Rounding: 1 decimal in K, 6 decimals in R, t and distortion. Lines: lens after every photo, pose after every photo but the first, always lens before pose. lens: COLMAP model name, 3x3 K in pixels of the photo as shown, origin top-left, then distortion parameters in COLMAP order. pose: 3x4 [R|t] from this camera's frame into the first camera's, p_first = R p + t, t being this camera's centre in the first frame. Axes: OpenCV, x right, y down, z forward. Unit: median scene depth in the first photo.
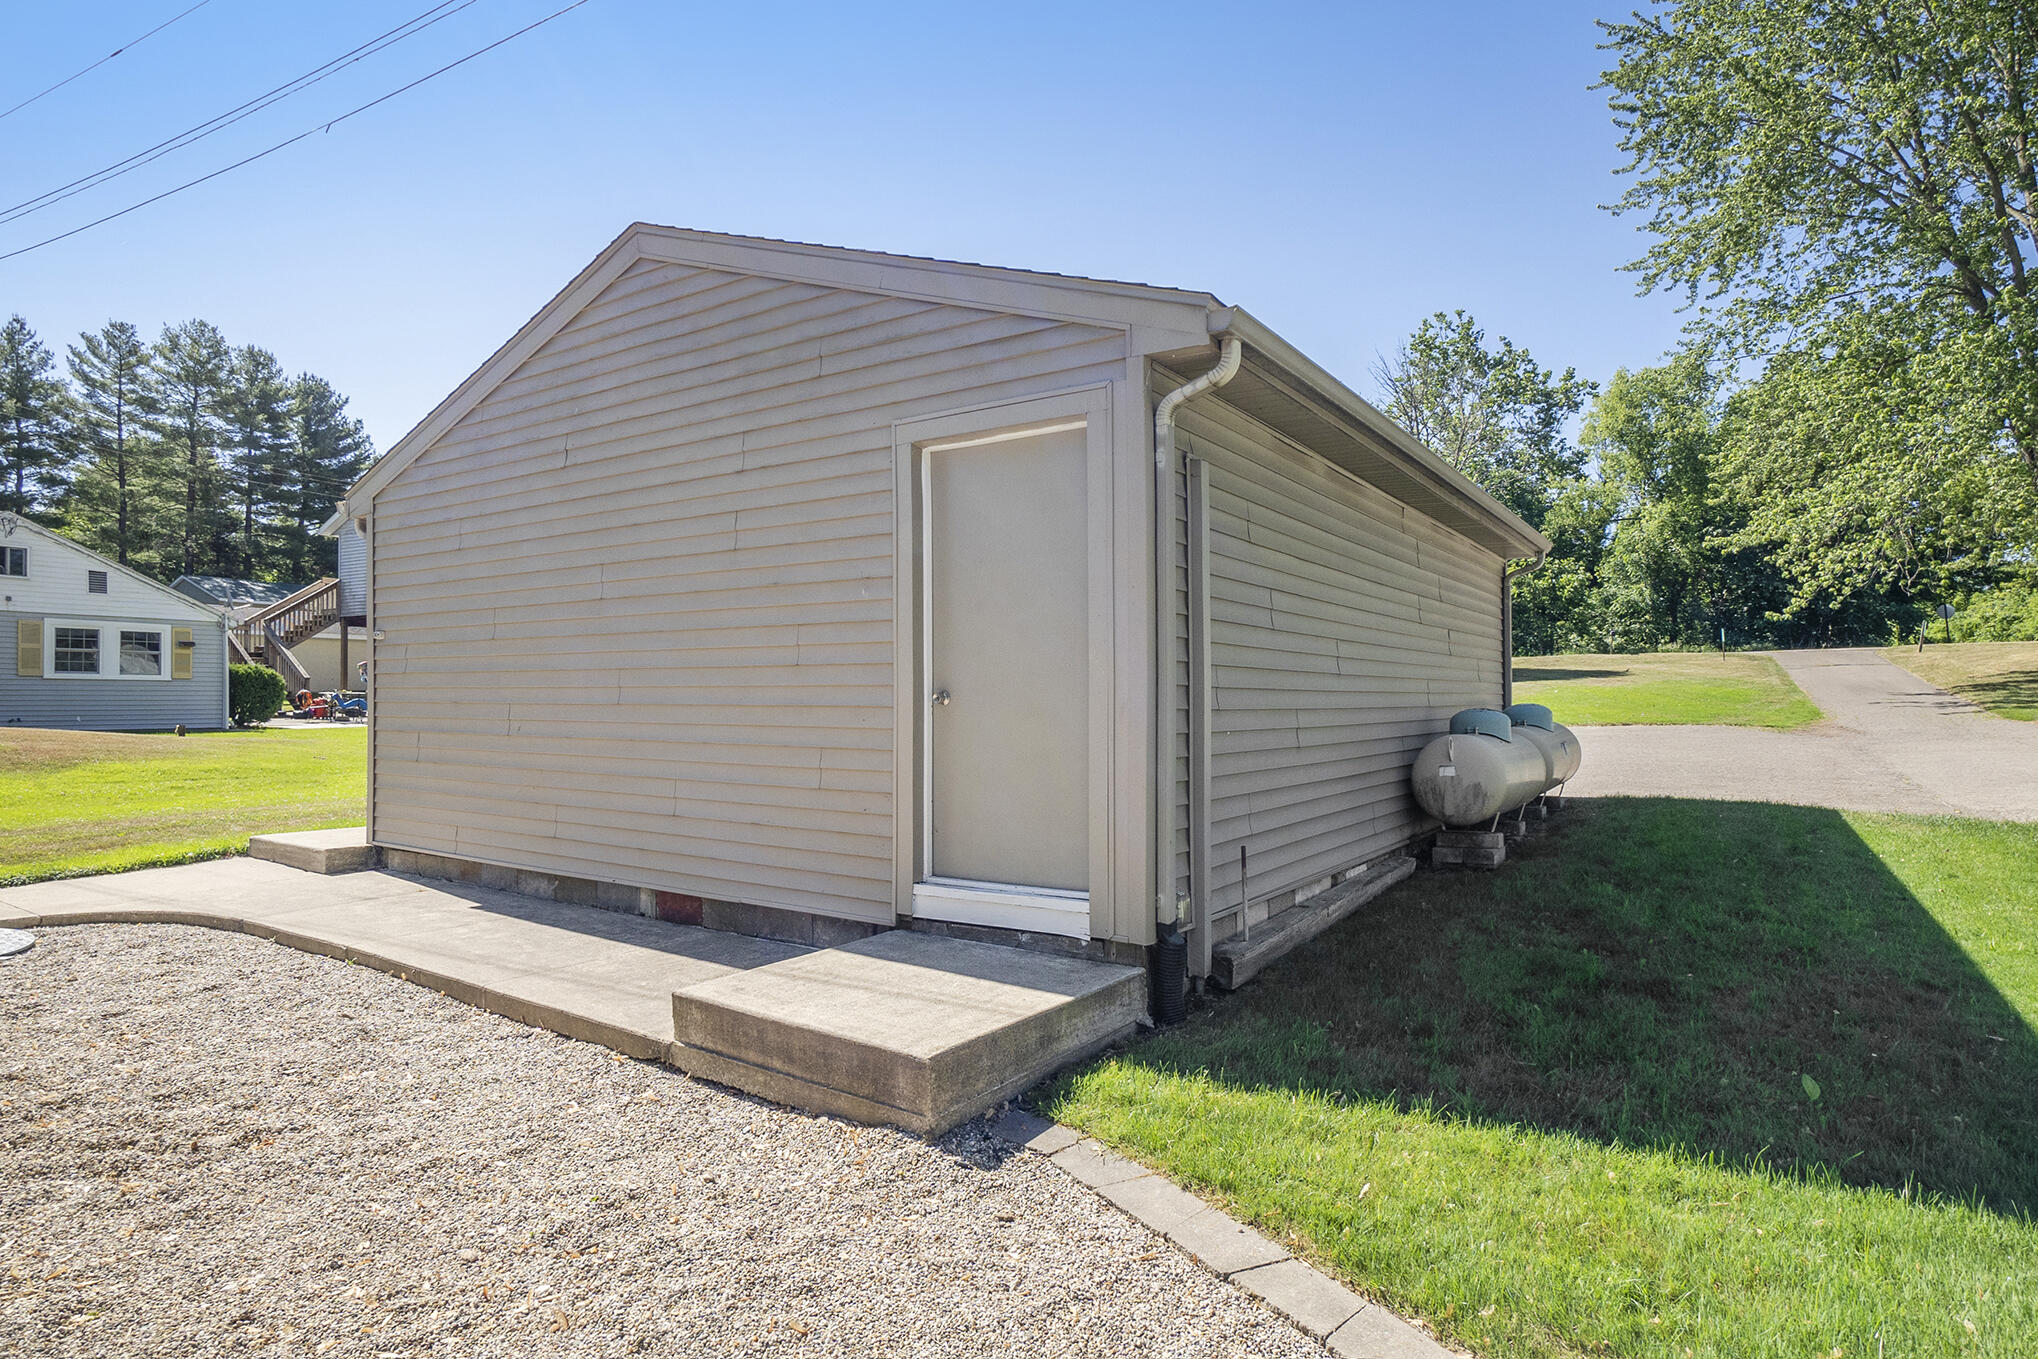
lens RADIAL K [[1106.7, 0, 1026.4], [0, 1106.7, 687.5], [0, 0, 1]] dist [-0.002703, -0.000381]
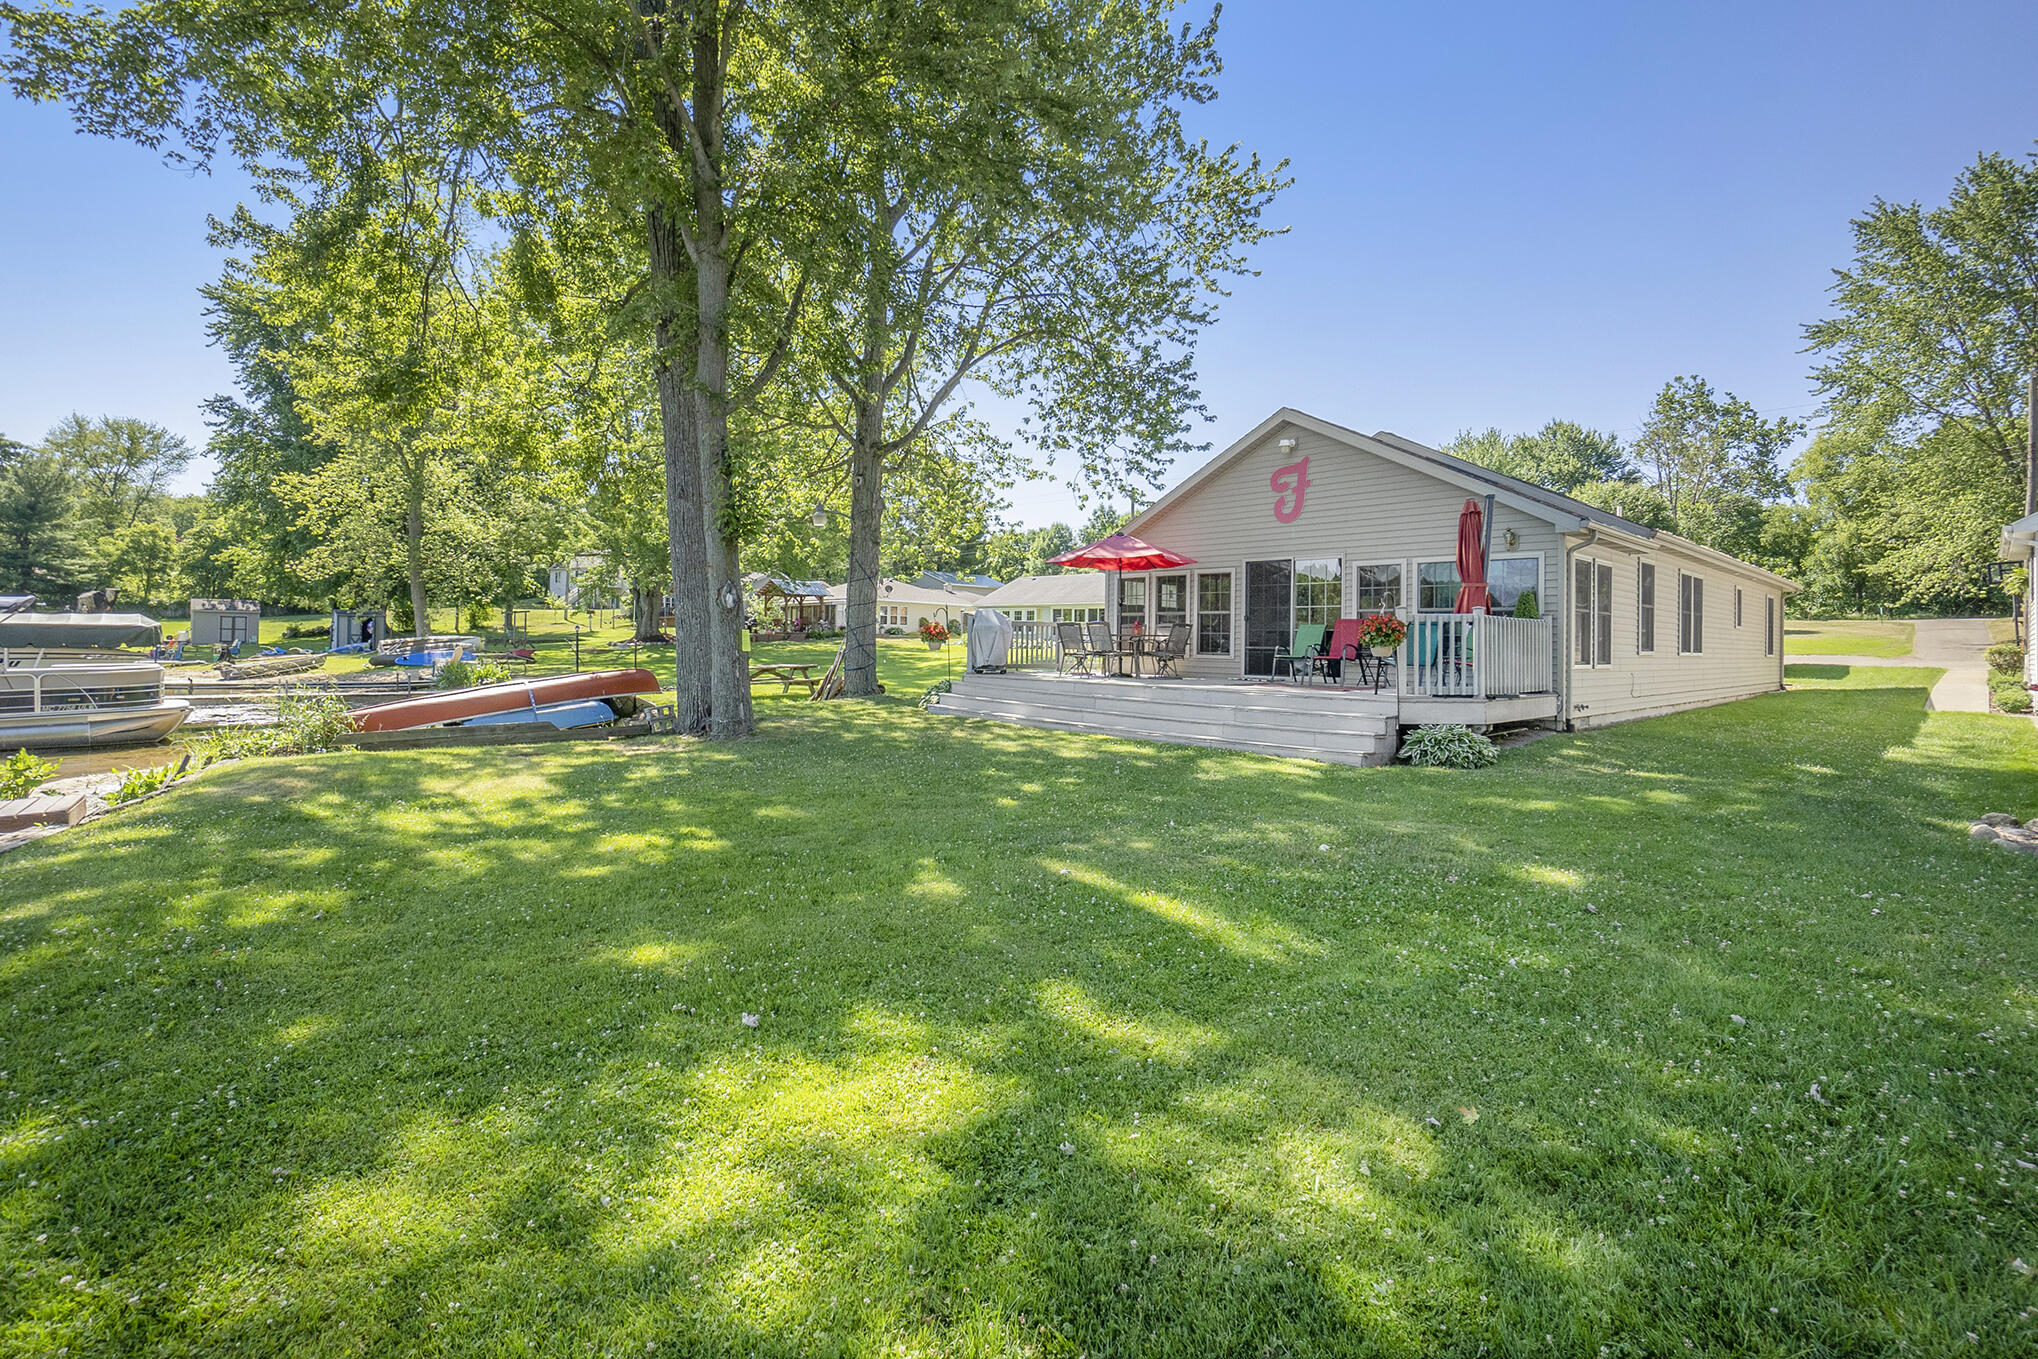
lens RADIAL K [[941.3, 0, 1005.3], [0, 941.3, 668.3], [0, 0, 1]] dist [-0.028853, 0.001920]
pose [[0.971670, 0.006736, -0.236247, -0.191238], [-0.000782, 0.999680, 0.025288, 0.003927], [0.236341, -0.024387, 0.971364, -0.381033]]
